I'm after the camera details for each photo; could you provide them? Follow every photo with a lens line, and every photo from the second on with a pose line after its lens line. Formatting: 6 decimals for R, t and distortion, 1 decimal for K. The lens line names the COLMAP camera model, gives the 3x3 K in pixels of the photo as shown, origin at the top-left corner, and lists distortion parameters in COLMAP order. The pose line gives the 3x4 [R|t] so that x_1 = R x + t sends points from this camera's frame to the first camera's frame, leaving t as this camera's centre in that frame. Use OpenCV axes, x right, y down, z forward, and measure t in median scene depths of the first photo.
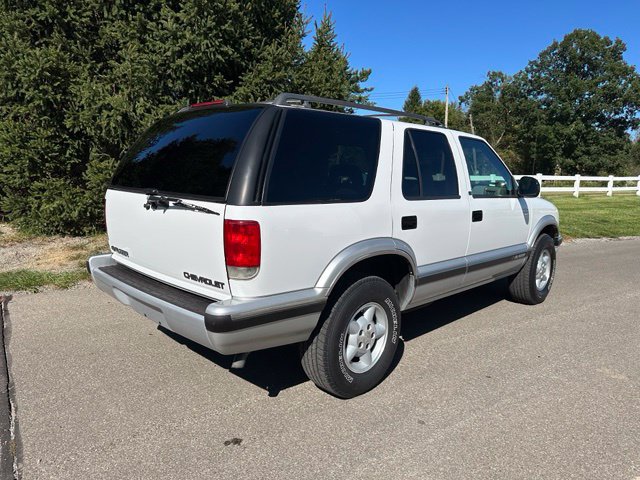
lens RADIAL K [[451.8, 0, 316.8], [0, 451.8, 242.1], [0, 0, 1]] dist [0.047809, -0.056824]
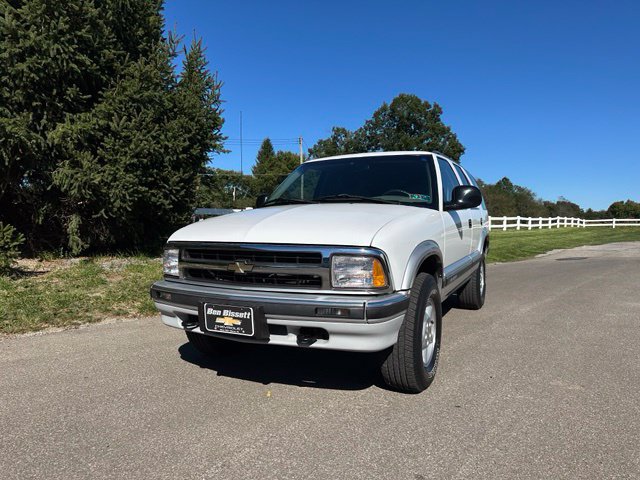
lens RADIAL K [[451.8, 0, 313.3], [0, 451.8, 242.6], [0, 0, 1]] dist [0.047809, -0.056824]
pose [[0.952901, -0.029595, 0.301835, -0.053584], [0.060566, 0.993750, -0.093772, 0.022651], [-0.297173, 0.107636, 0.948737, 0.098067]]
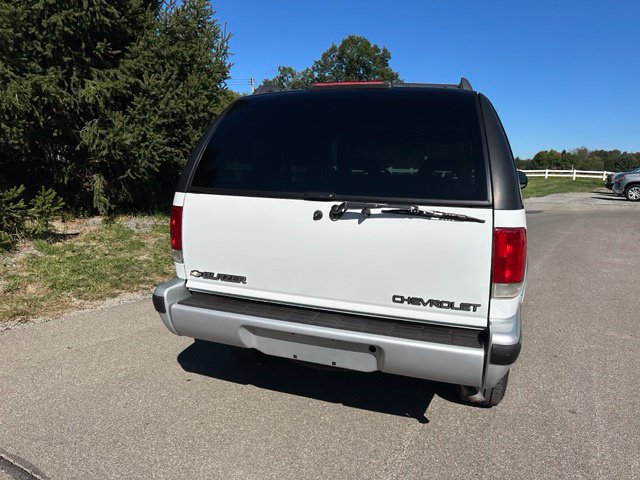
lens RADIAL K [[451.8, 0, 316.3], [0, 451.8, 242.3], [0, 0, 1]] dist [0.047809, -0.056824]
pose [[0.901140, -0.073567, 0.427241, -0.239448], [0.063686, 0.997269, 0.037393, -0.021364], [-0.428825, -0.006487, 0.903364, 0.109034]]
